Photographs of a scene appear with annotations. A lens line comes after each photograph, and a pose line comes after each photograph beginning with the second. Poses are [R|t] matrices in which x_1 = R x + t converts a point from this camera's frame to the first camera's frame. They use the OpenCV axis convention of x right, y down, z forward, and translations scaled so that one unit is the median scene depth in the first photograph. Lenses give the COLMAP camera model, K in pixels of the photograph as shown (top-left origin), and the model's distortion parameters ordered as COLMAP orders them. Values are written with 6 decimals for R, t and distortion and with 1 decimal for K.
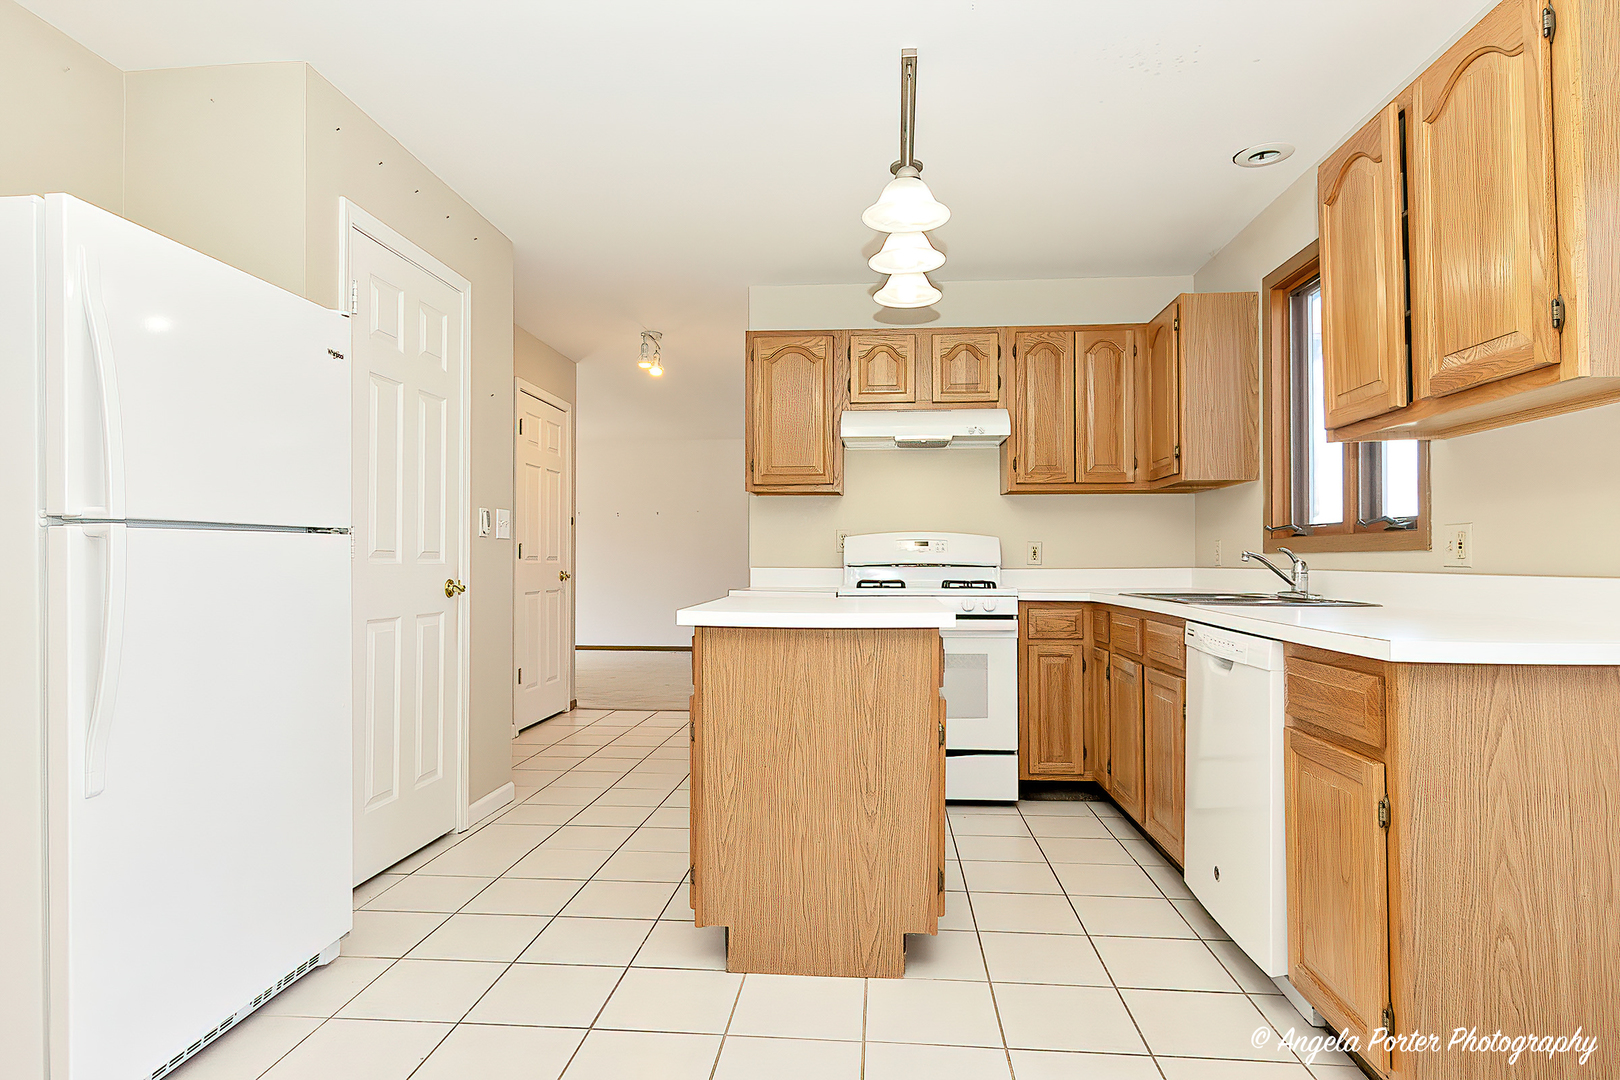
lens RADIAL K [[910.7, 0, 809.8], [0, 910.7, 555.6], [0, 0, 1]] dist [-0.002116, -0.000219]
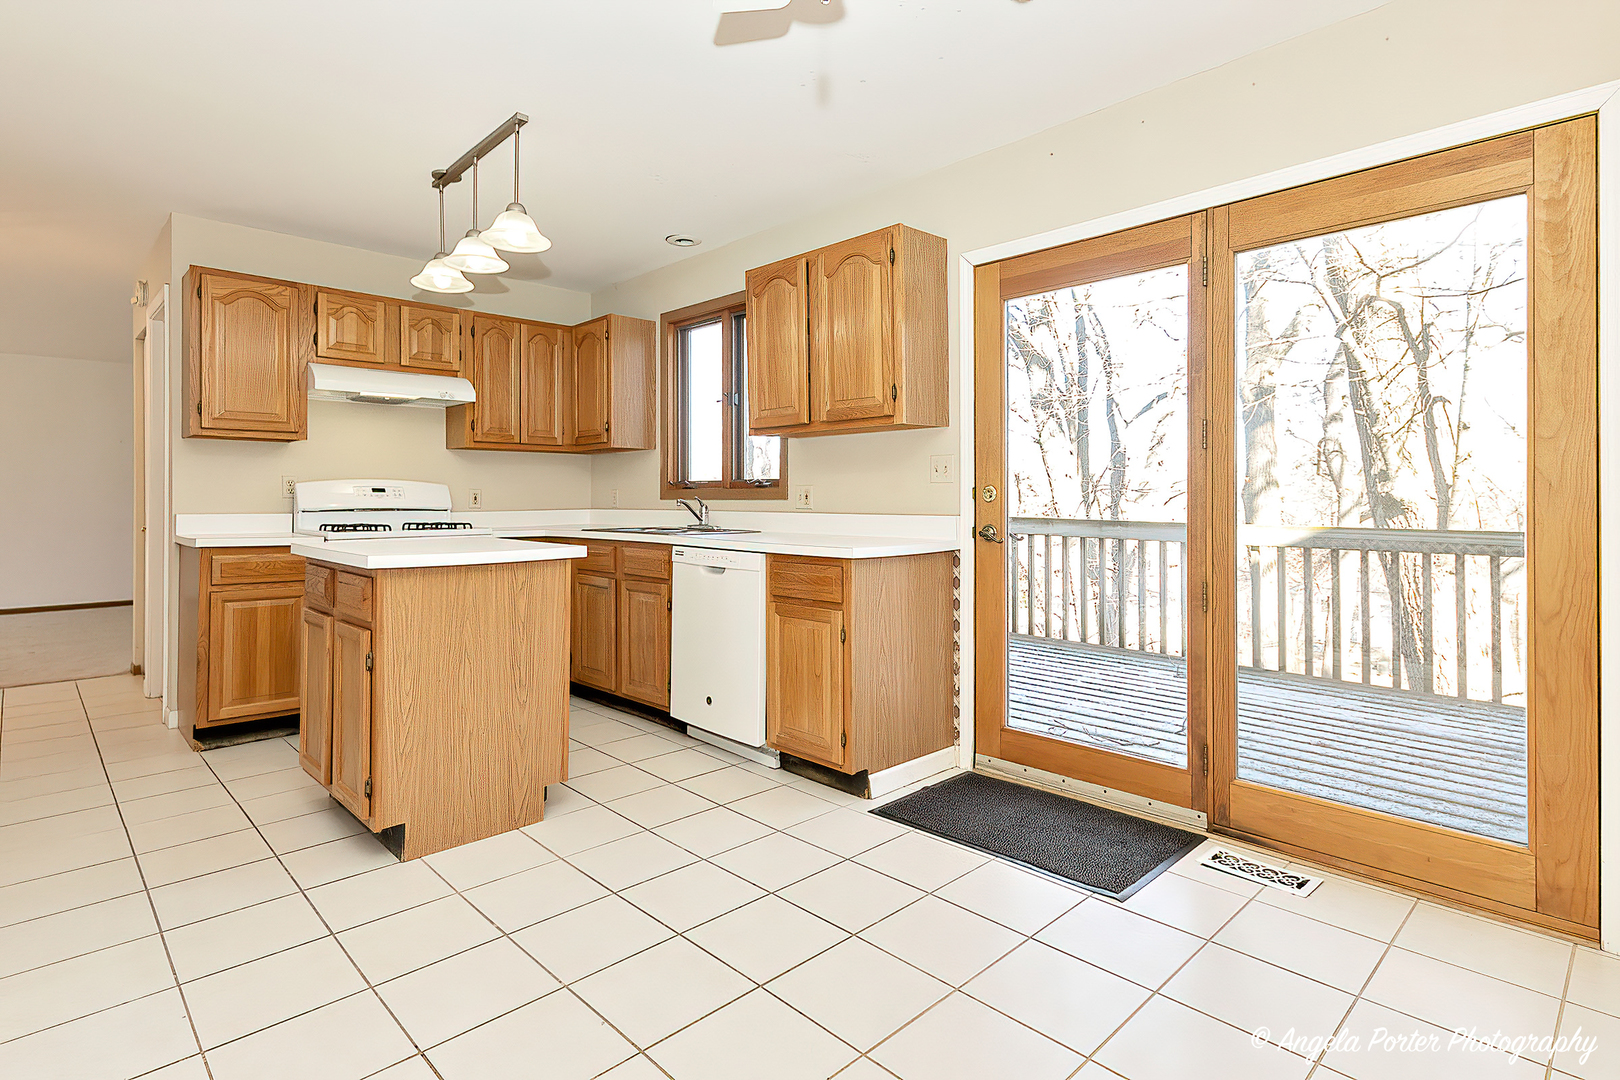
lens RADIAL K [[805.4, 0, 814.7], [0, 805.4, 494.8], [0, 0, 1]] dist [0.002148, 0.000473]
pose [[0.656344, 0.001928, 0.754459, -0.372887], [-0.002190, 0.999997, -0.000650, -0.011205], [-0.754459, -0.001226, 0.656346, -0.054917]]
